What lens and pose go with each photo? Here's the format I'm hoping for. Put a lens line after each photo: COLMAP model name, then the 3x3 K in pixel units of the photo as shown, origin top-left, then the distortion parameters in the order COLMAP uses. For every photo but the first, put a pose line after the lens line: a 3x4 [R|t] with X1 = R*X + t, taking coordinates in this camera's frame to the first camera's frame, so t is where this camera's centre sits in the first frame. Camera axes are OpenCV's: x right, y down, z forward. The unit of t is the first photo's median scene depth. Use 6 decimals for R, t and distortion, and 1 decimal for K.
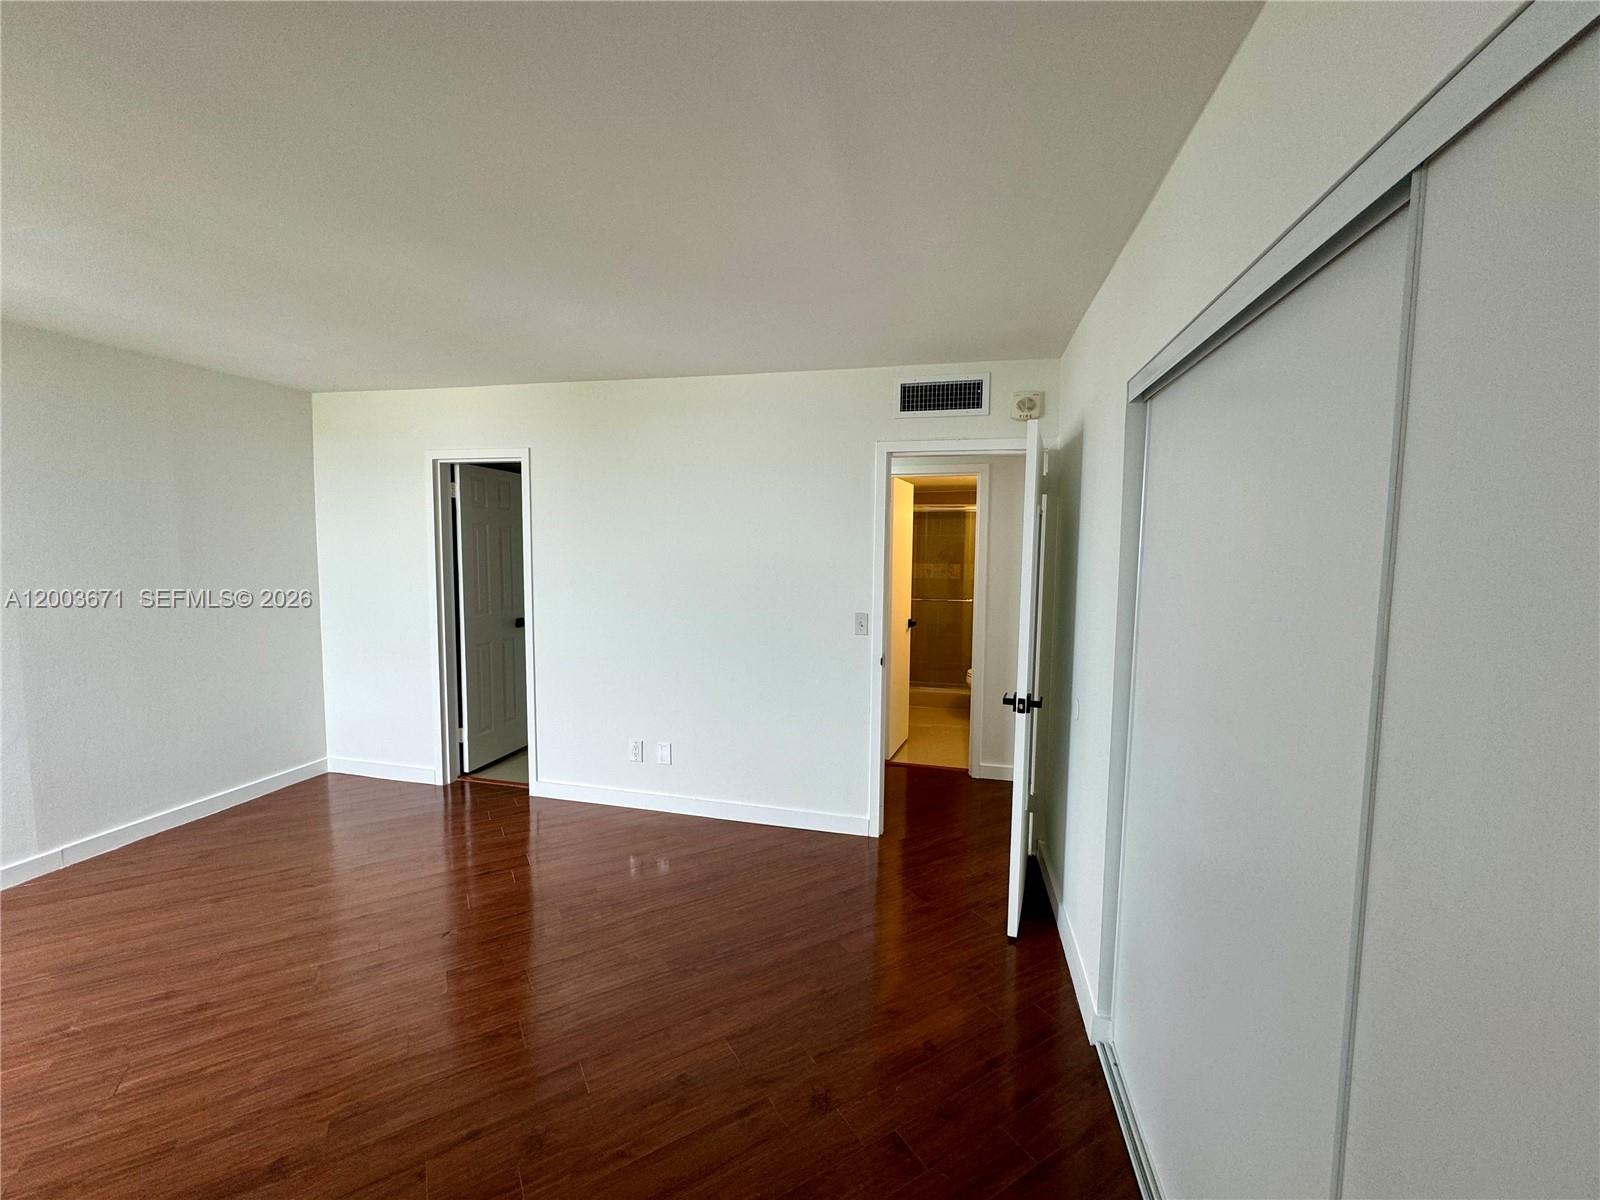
lens RADIAL K [[645.9, 0, 800.0], [0, 645.9, 600.0], [0, 0, 1]] dist [0.000218, 0.000145]
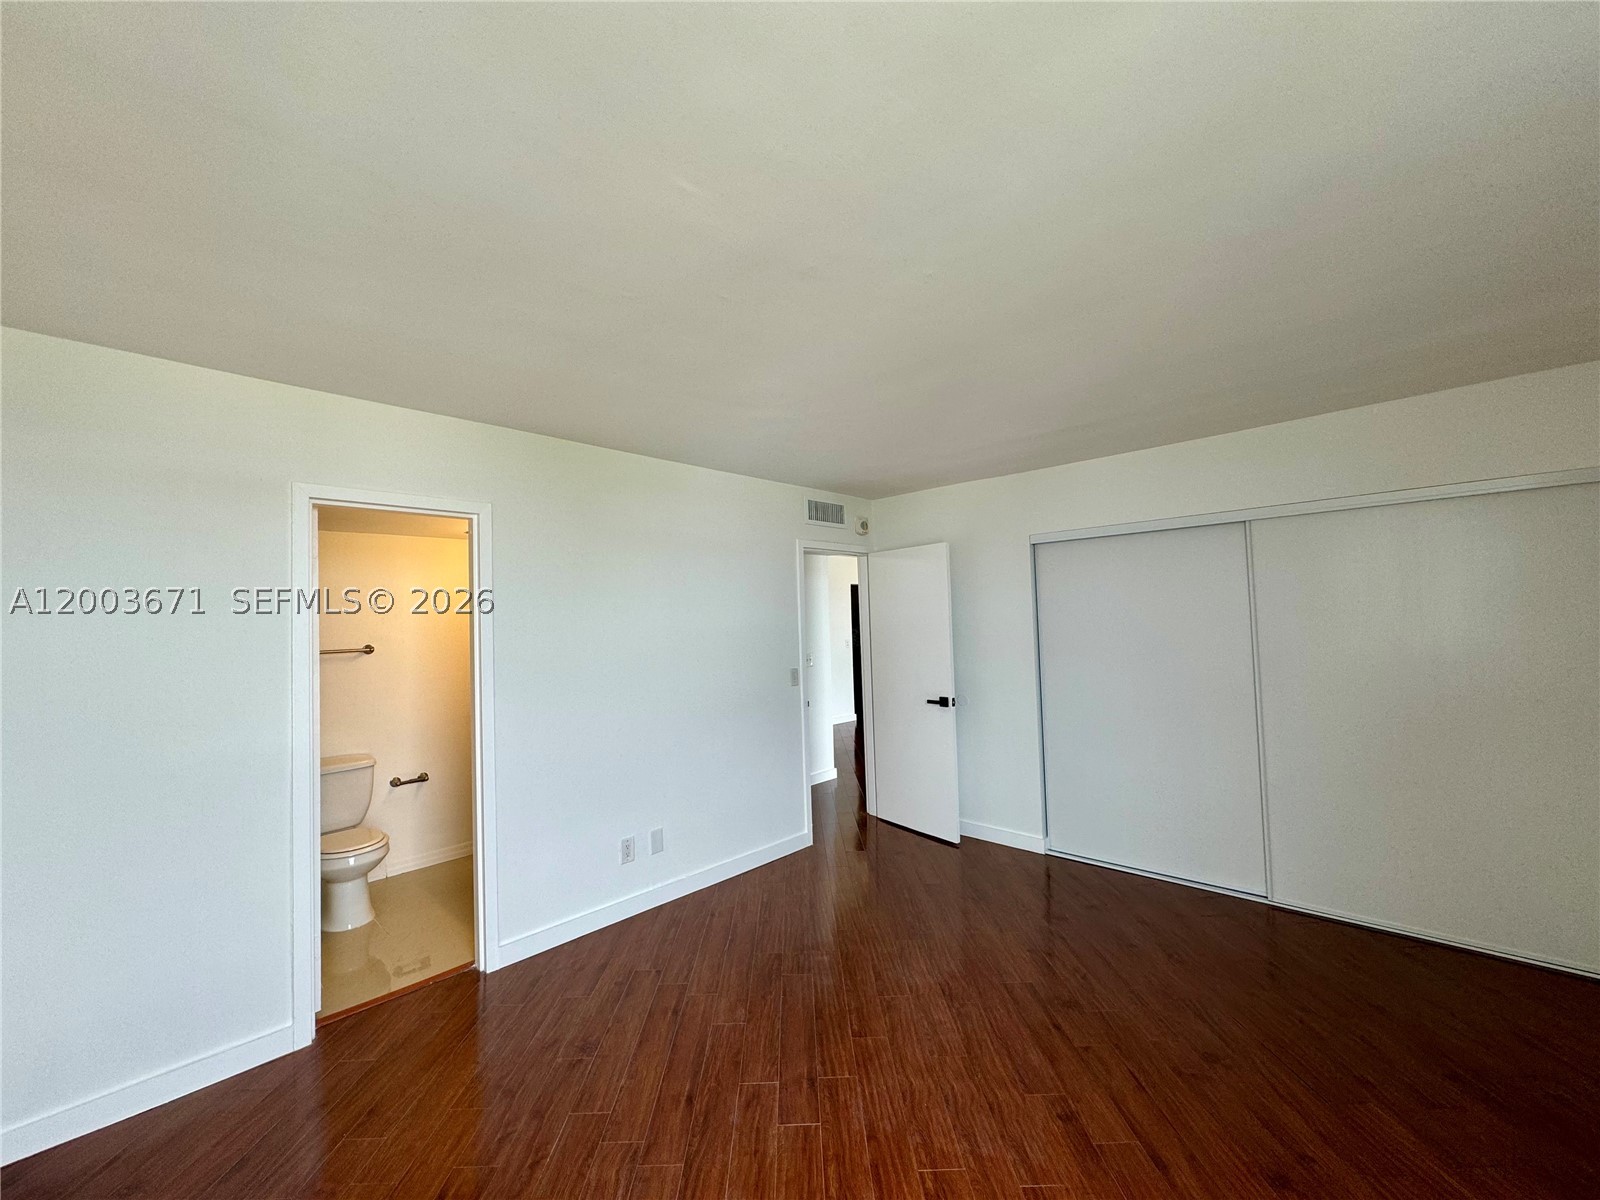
lens RADIAL K [[645.9, 0, 800.0], [0, 645.9, 600.0], [0, 0, 1]] dist [0.000218, 0.000145]
pose [[0.498283, 0.003648, 0.867007, -1.086350], [0.108803, 0.991823, -0.066704, -0.030733], [-0.860160, 0.127570, 0.493812, 0.363481]]
